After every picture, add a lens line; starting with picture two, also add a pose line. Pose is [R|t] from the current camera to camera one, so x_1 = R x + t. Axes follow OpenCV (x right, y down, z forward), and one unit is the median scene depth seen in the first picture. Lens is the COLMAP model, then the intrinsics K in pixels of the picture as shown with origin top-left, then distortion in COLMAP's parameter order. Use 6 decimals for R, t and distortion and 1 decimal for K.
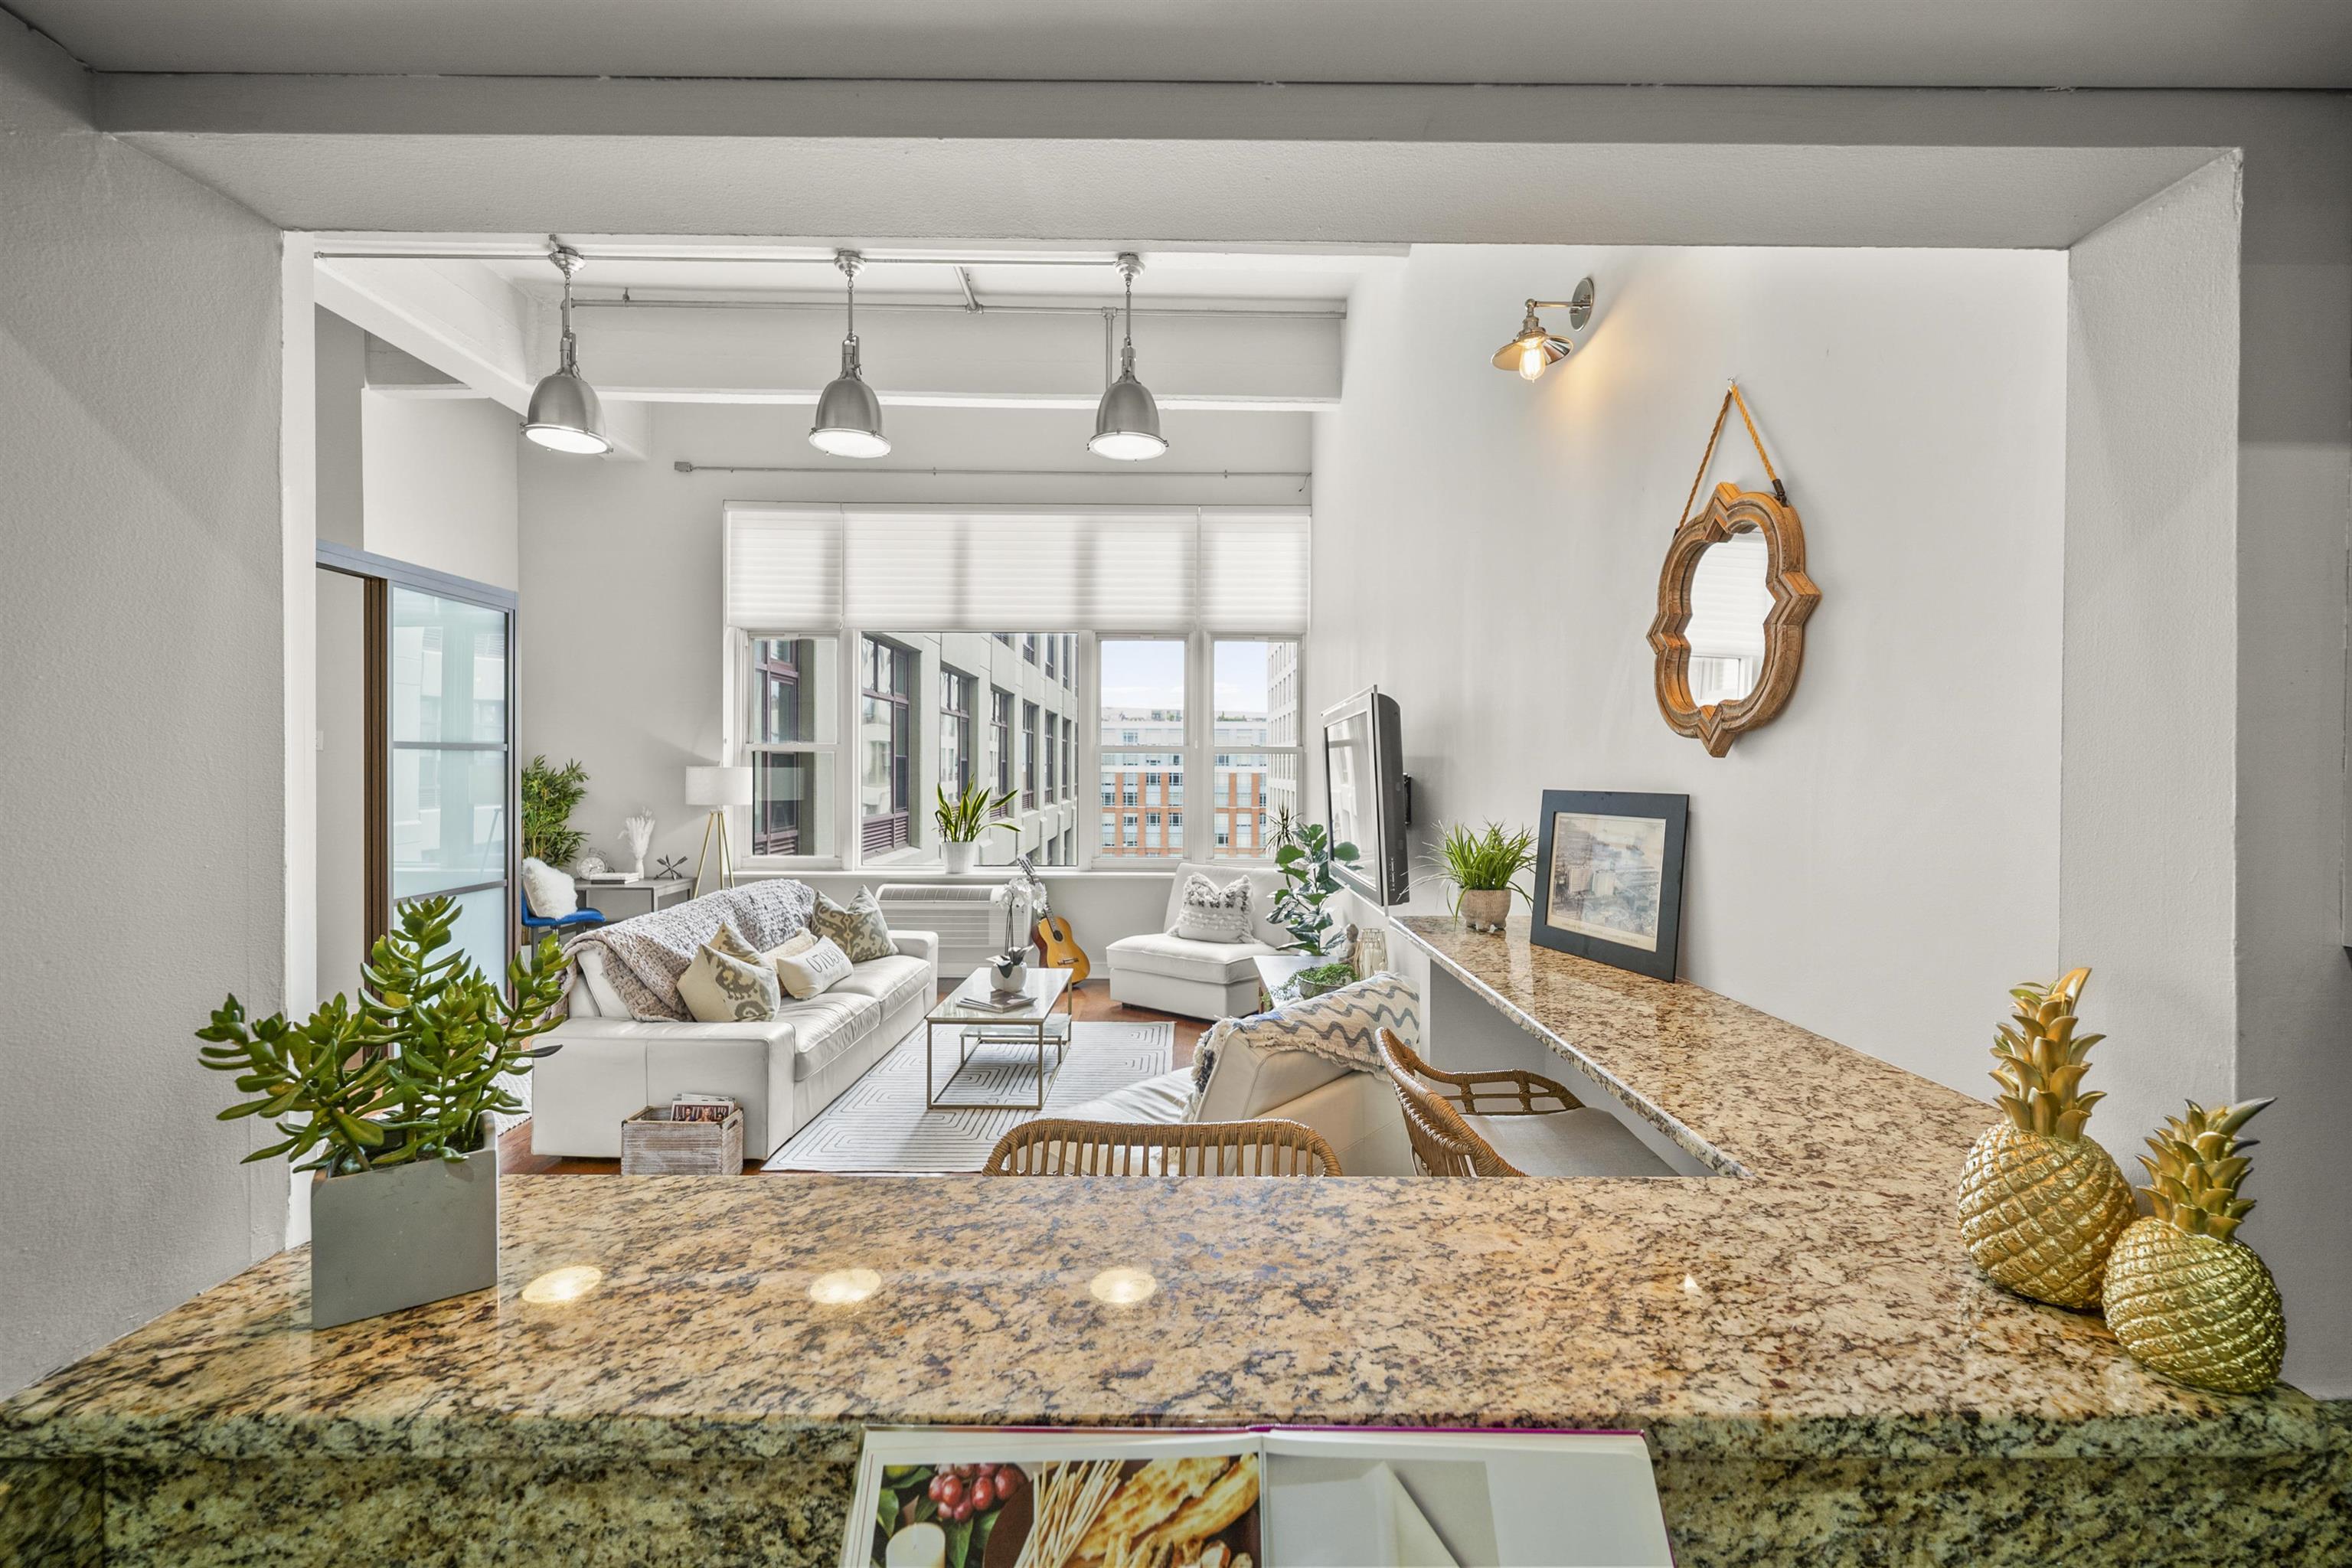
lens RADIAL K [[954.0, 0, 1179.7], [0, 954.0, 779.7], [0, 0, 1]] dist [0.001067, -0.000349]
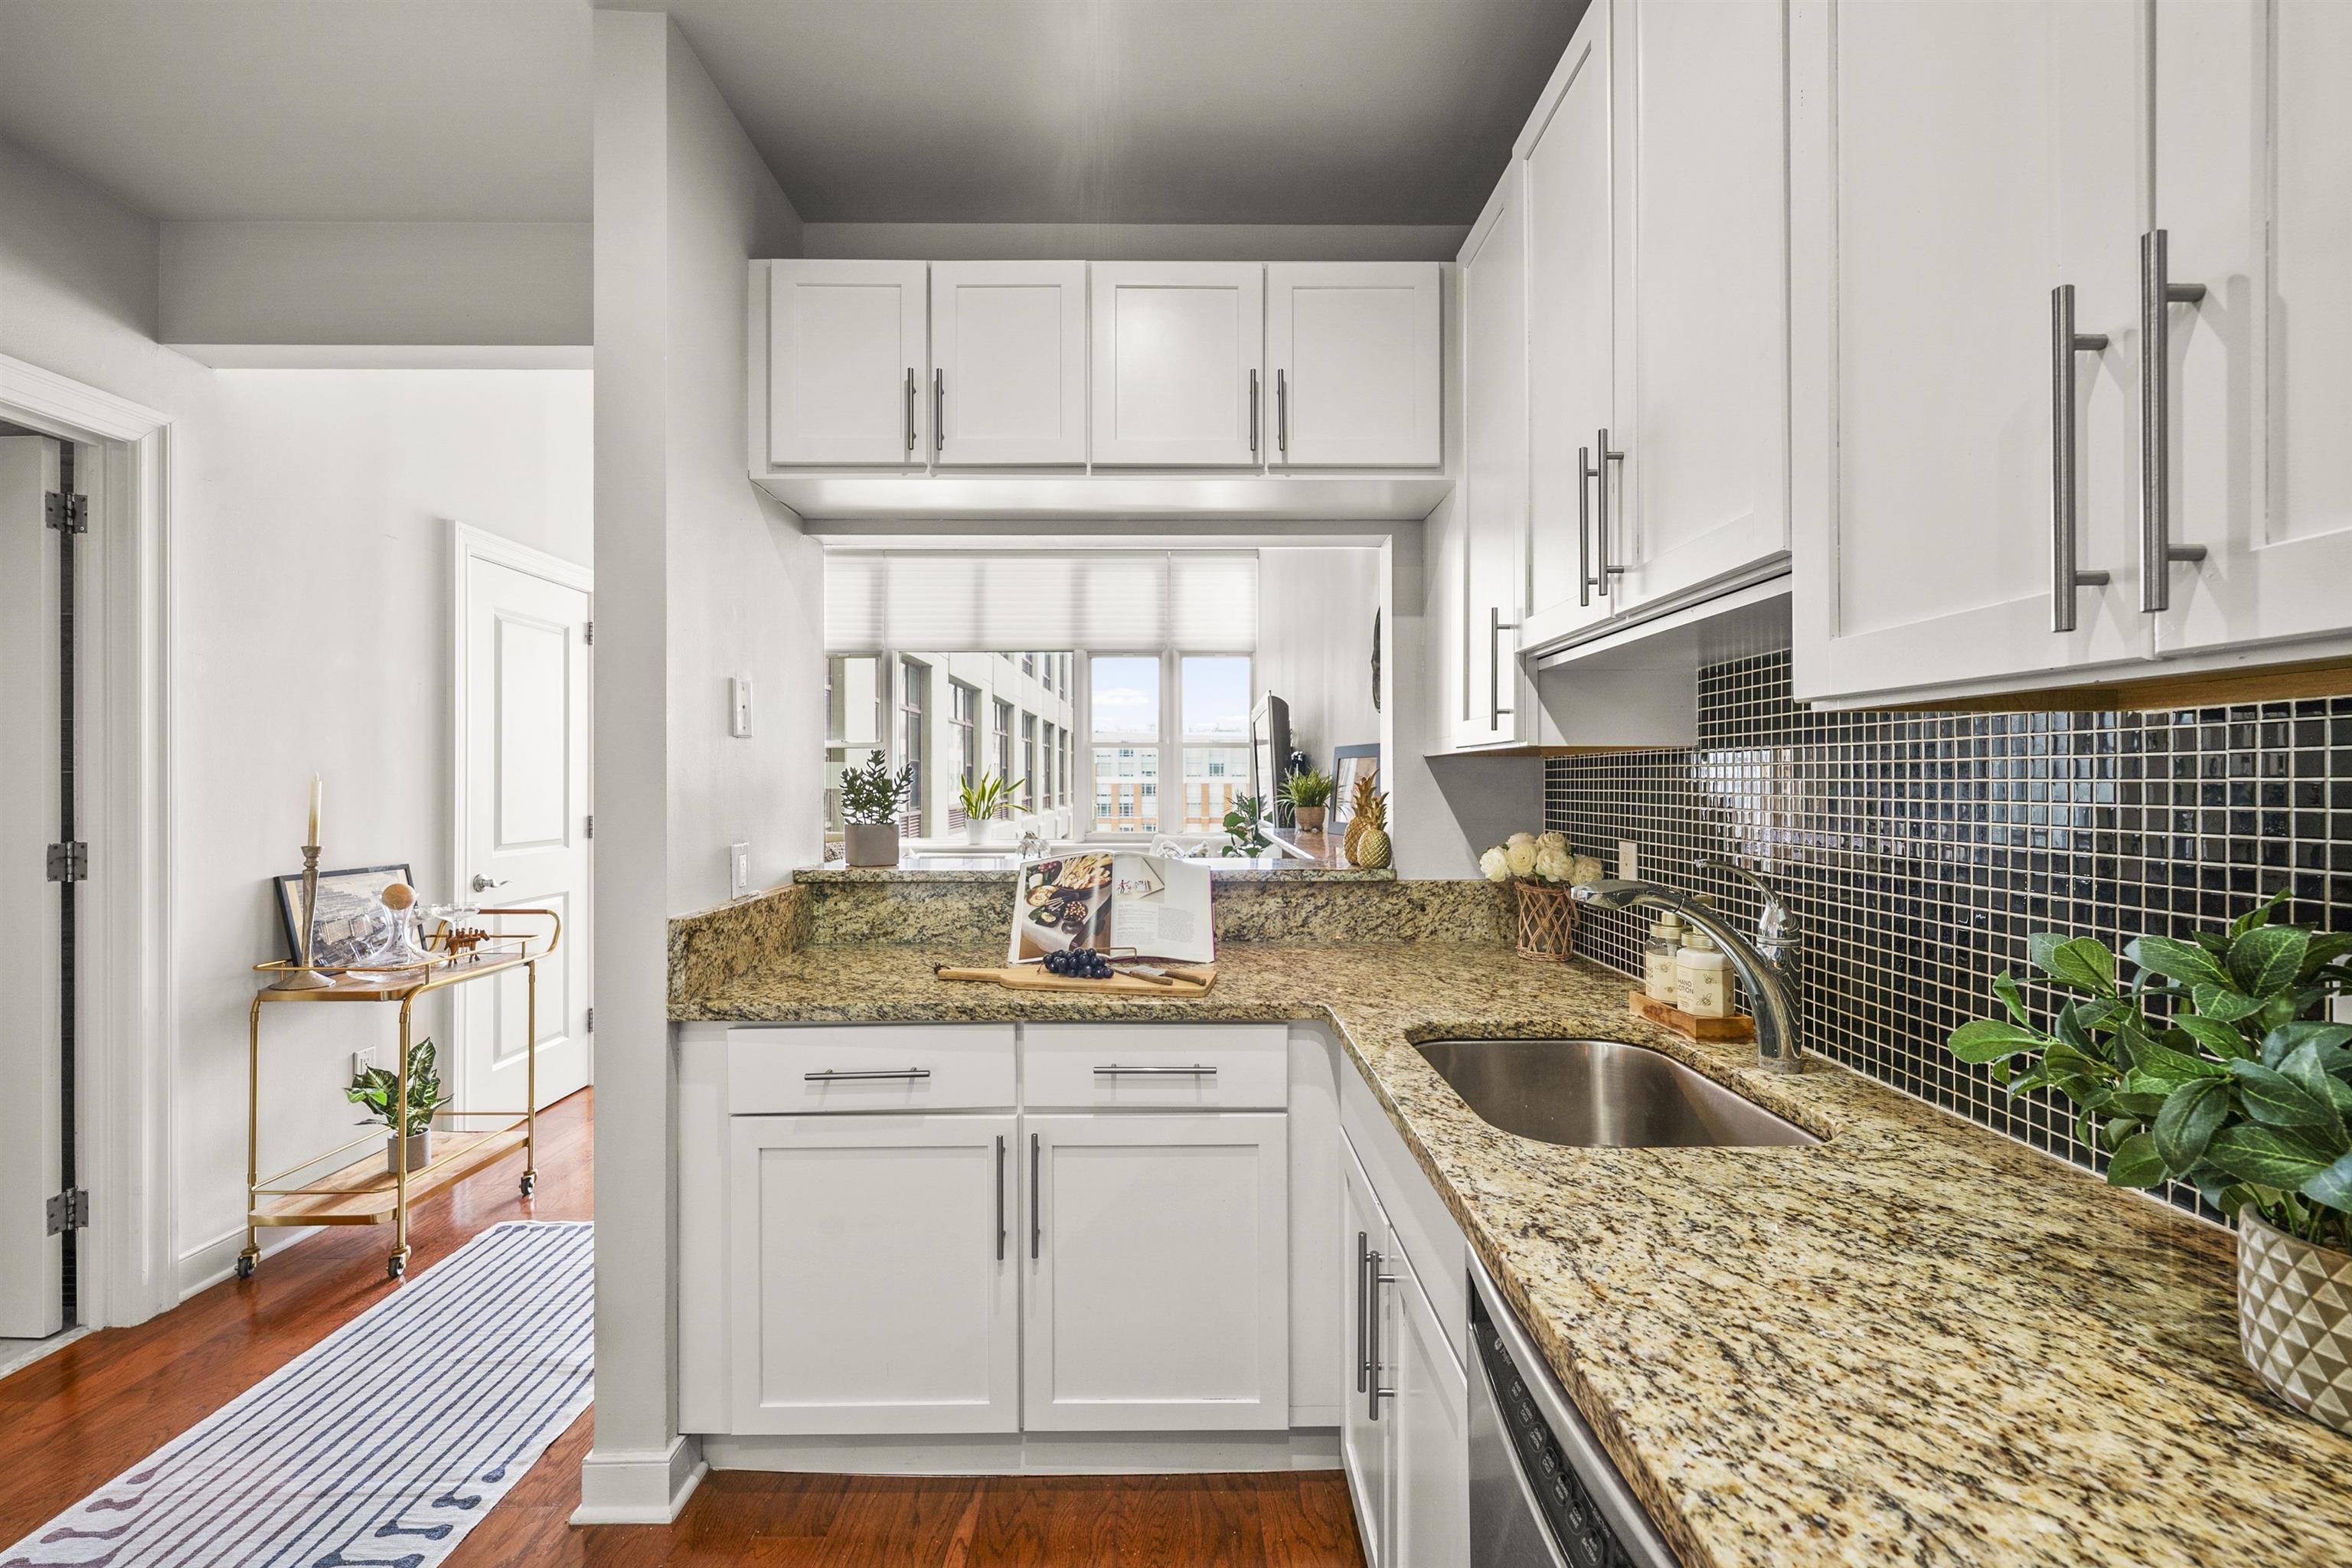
lens RADIAL K [[954.0, 0, 1179.7], [0, 954.0, 779.7], [0, 0, 1]] dist [0.001067, -0.000349]
pose [[0.999979, -0.005115, 0.003950, 0.034754], [0.005162, 0.999914, -0.012063, 0.037388], [-0.003888, 0.012084, 0.999919, -0.317295]]
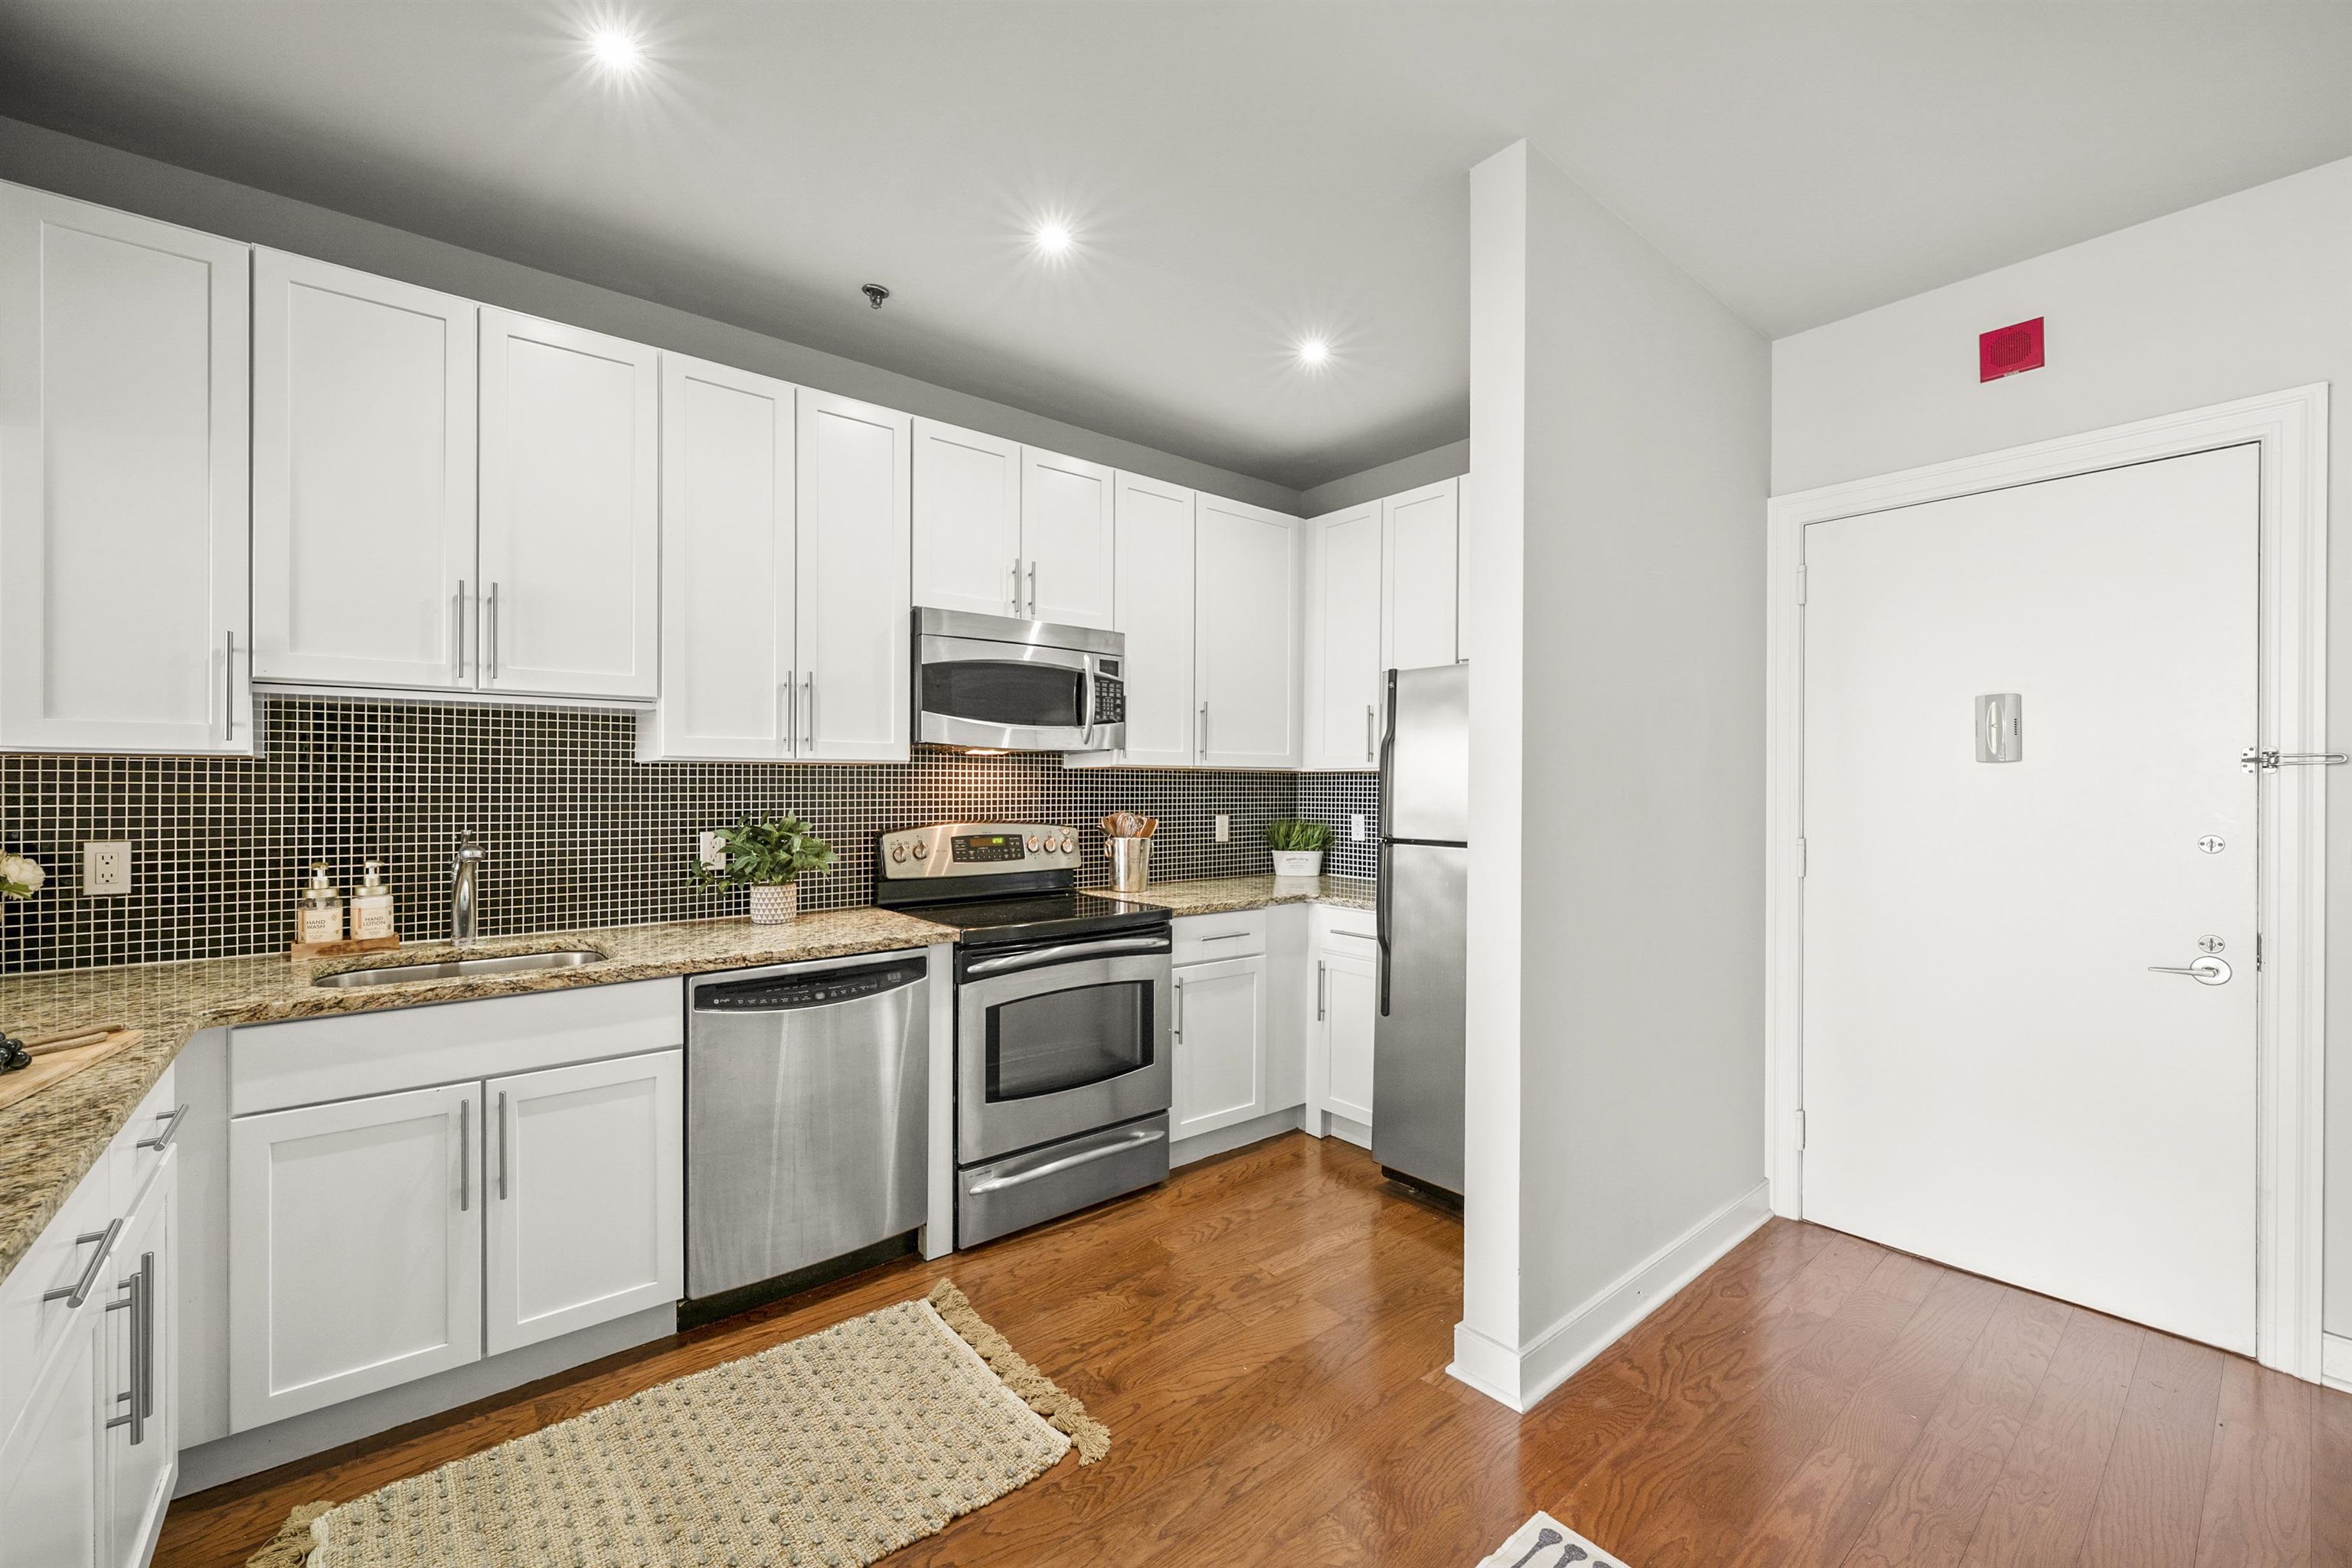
lens RADIAL K [[957.2, 0, 1174.5], [0, 957.2, 788.5], [0, 0, 1]] dist [-0.000595, -0.000469]
pose [[-0.634504, -0.008241, 0.772875, -0.360229], [0.003404, 0.999904, 0.013456, 0.032289], [-0.772912, 0.011168, -0.634415, -0.046567]]
